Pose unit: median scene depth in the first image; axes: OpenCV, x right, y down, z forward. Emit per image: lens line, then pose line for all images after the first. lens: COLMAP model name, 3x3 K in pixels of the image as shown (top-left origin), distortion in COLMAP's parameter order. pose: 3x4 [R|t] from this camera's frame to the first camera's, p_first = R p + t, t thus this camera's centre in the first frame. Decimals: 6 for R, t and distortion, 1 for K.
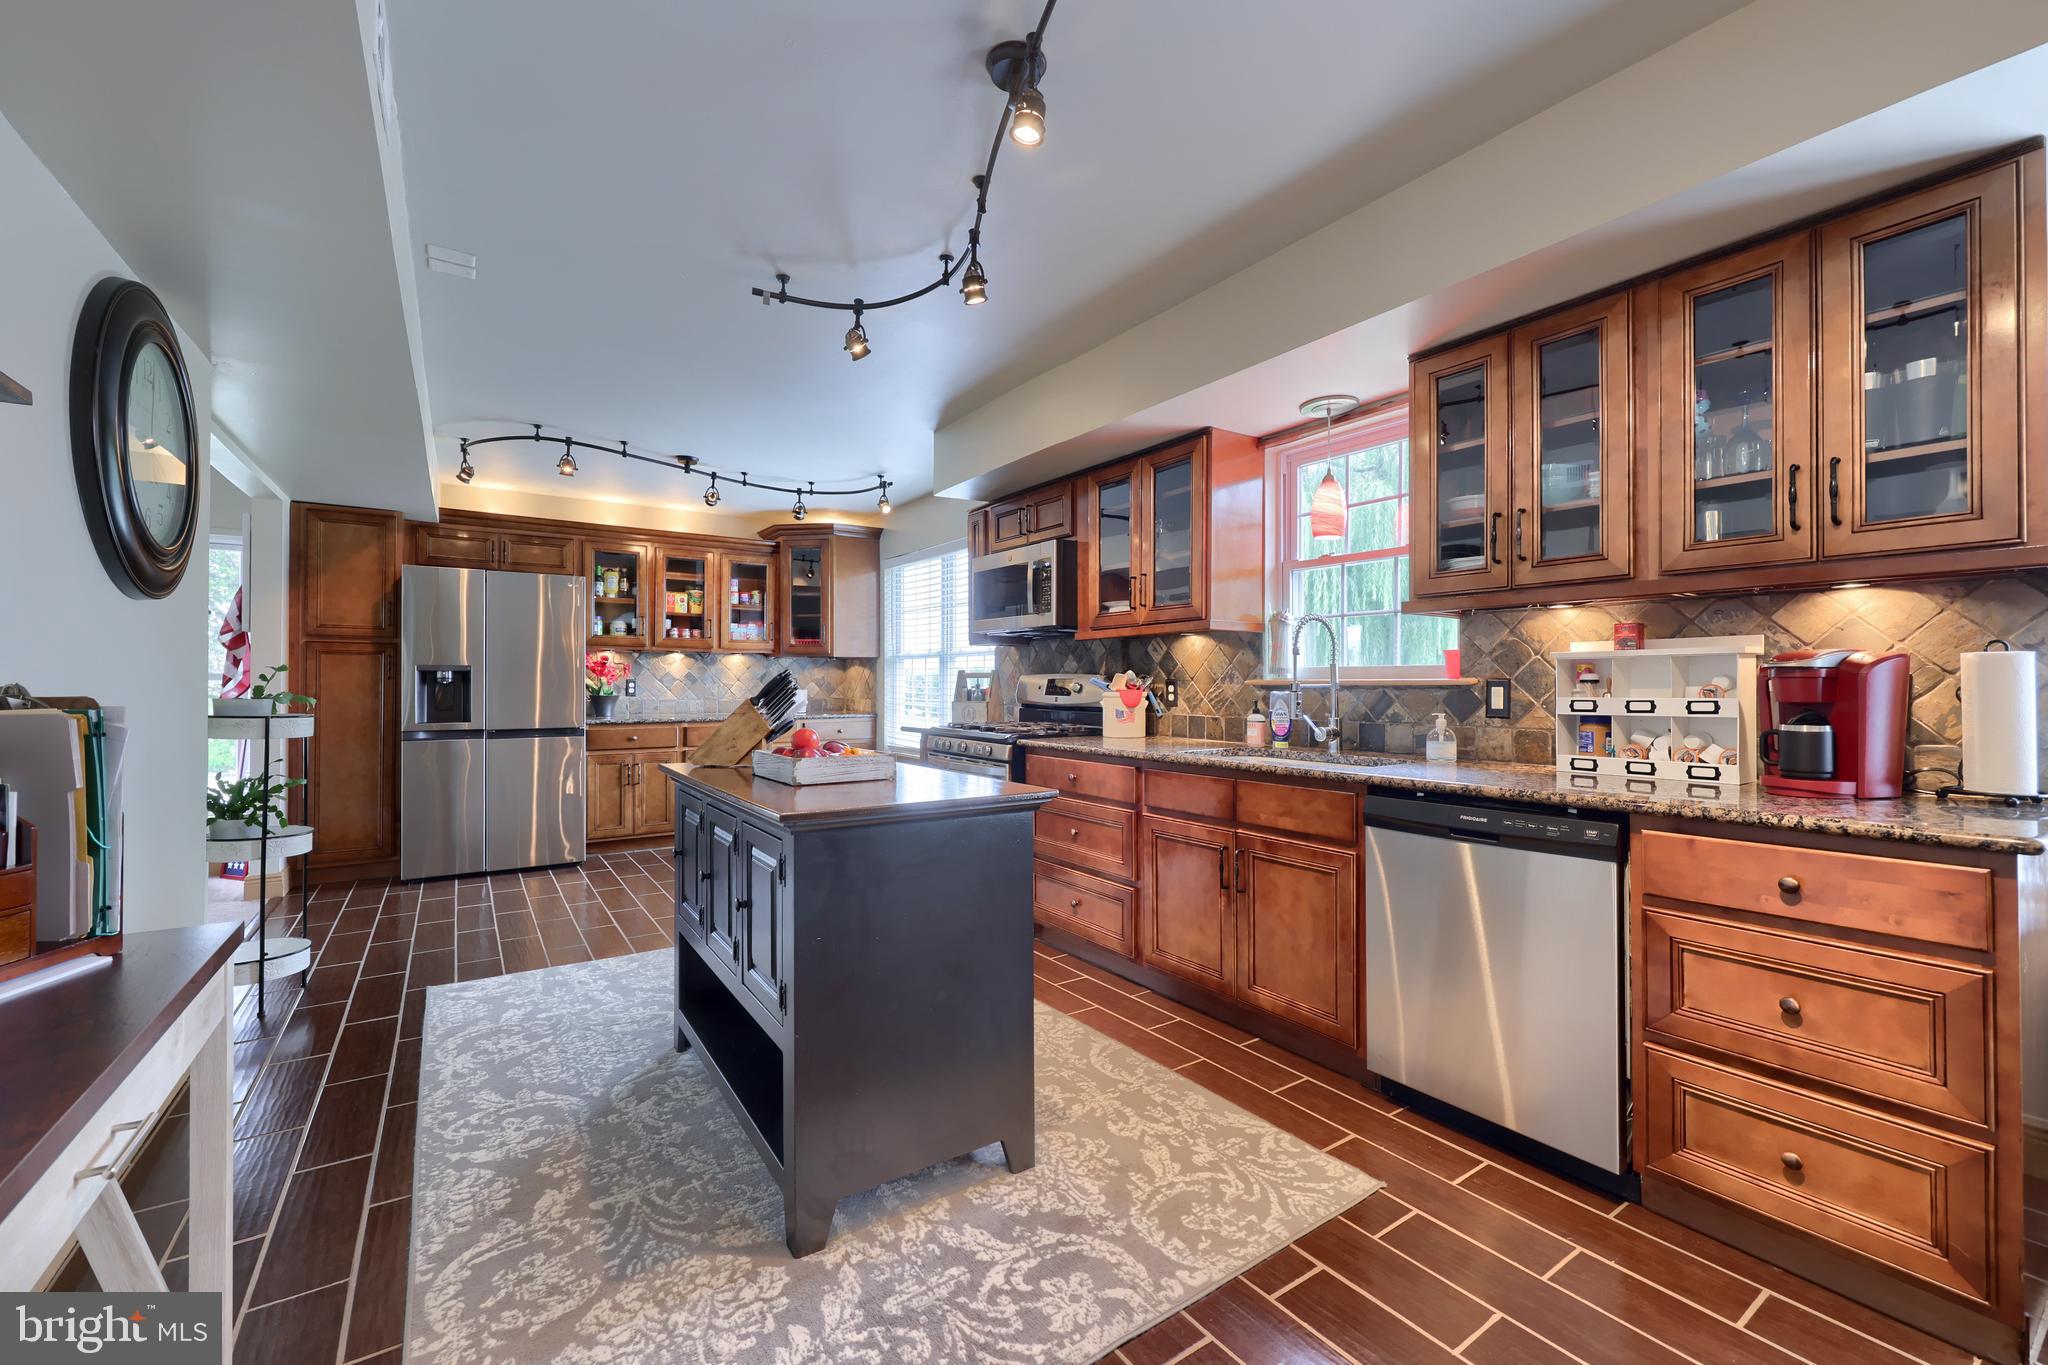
lens RADIAL K [[832.0, 0, 1008.5], [0, 832.0, 682.6], [0, 0, 1]] dist [-0.003821, 0.000736]
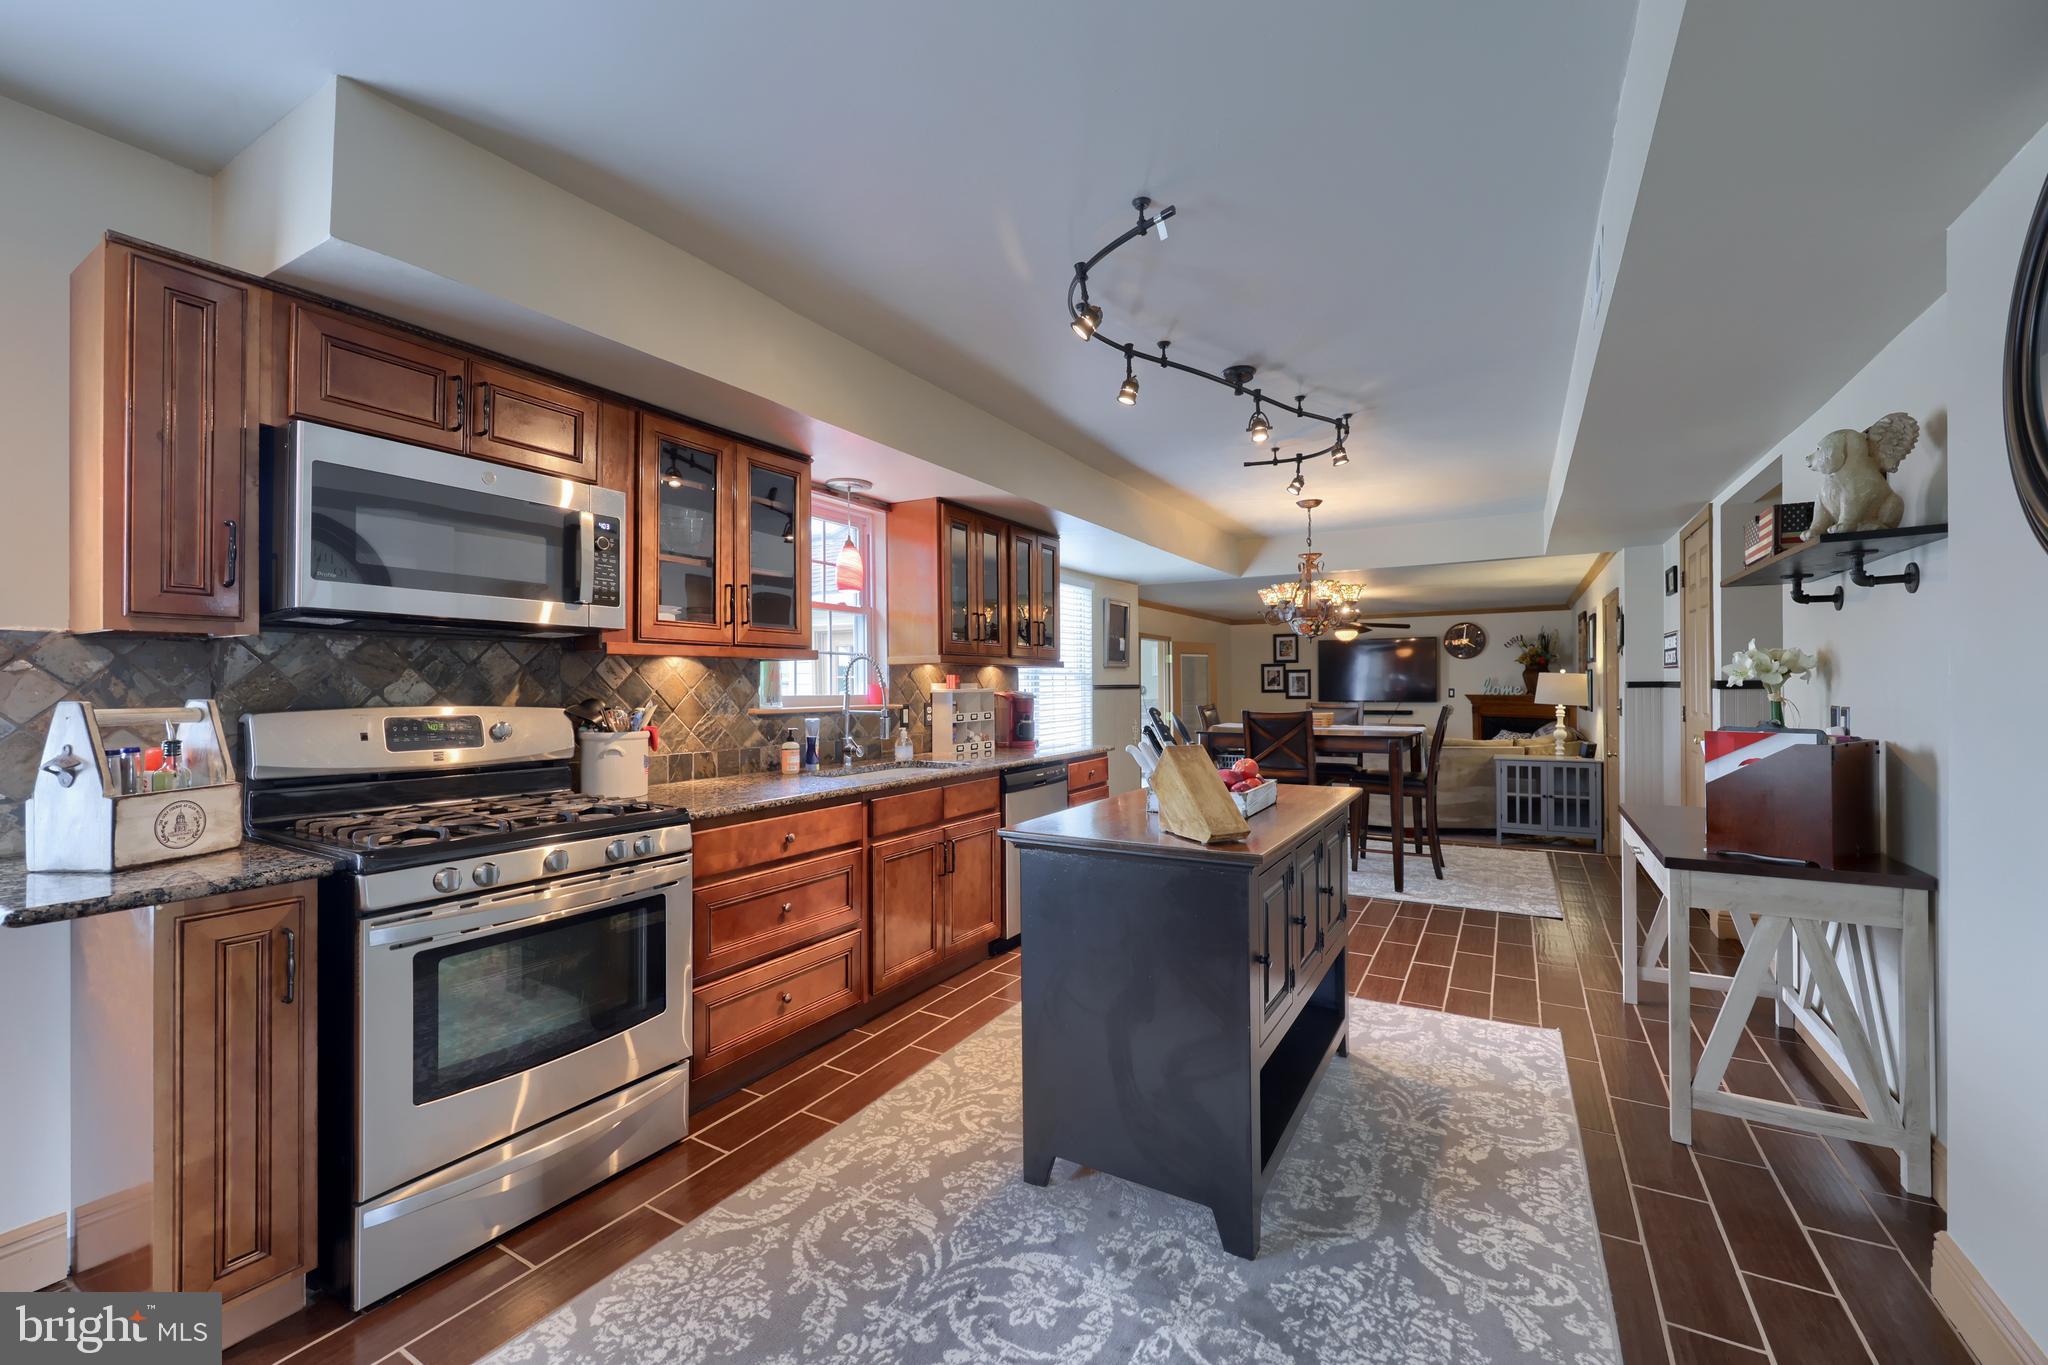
lens RADIAL K [[832.0, 0, 1022.3], [0, 832.0, 681.6], [0, 0, 1]] dist [-0.003821, 0.000736]
pose [[-0.440874, 0.007192, 0.897540, -0.914740], [0.002509, 0.999974, -0.006780, -0.035457], [-0.897565, -0.000738, -0.440881, 1.438243]]
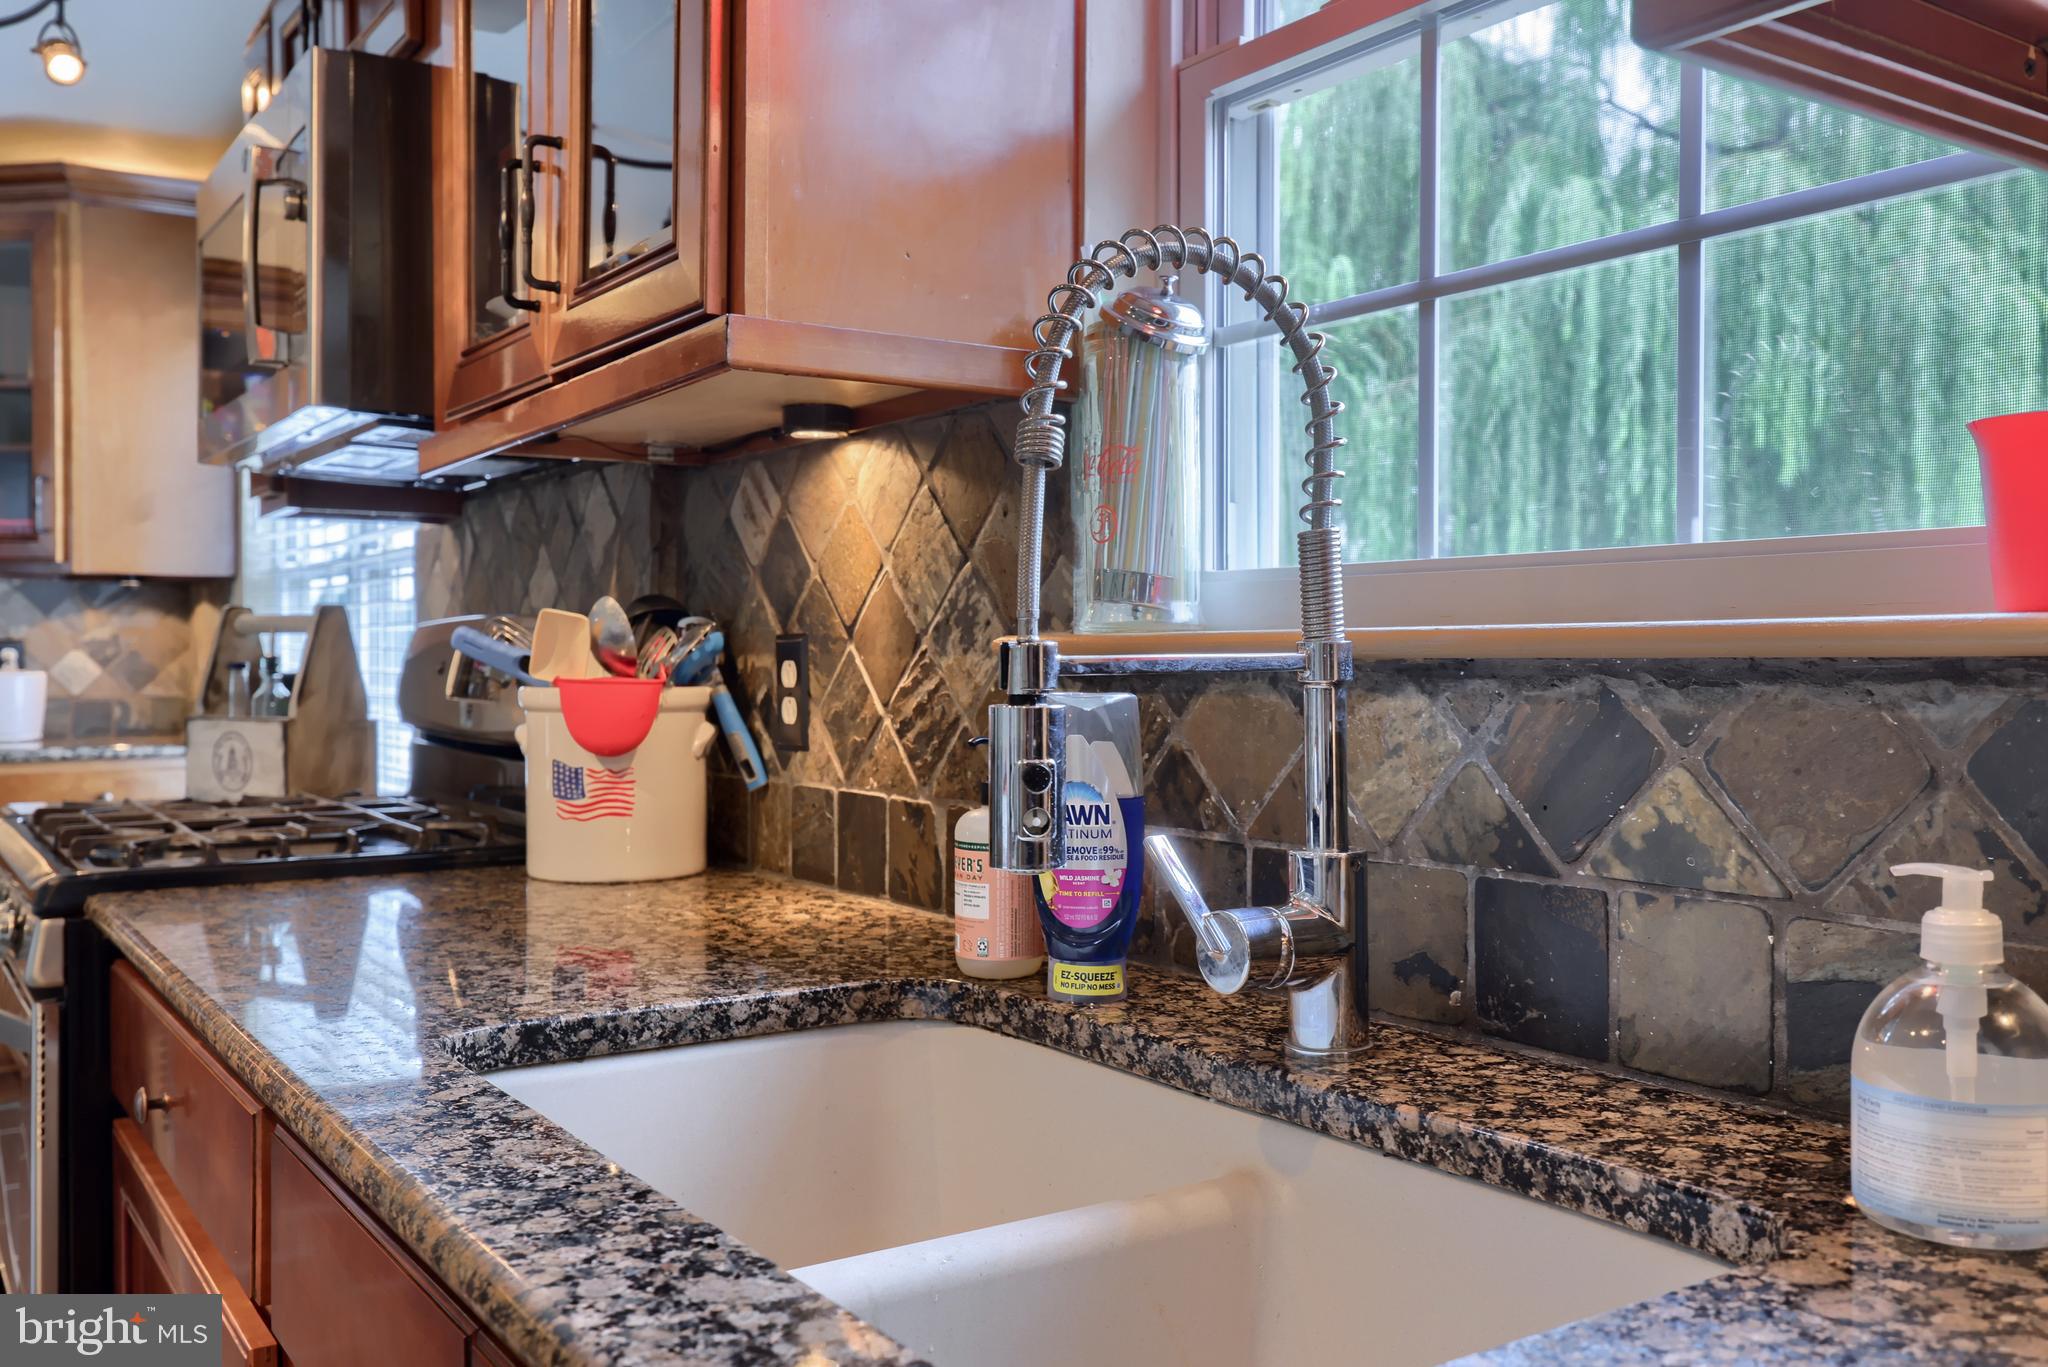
lens RADIAL K [[1732.3, 0, 1024.9], [0, 1732.3, 675.7], [0, 0, 1]] dist [0.006156, 0.006103]
pose [[0.999952, -0.005586, 0.008045, 0.362435], [0.005456, 0.999856, 0.016099, 0.000134], [-0.008134, -0.016055, 0.999838, 0.712302]]
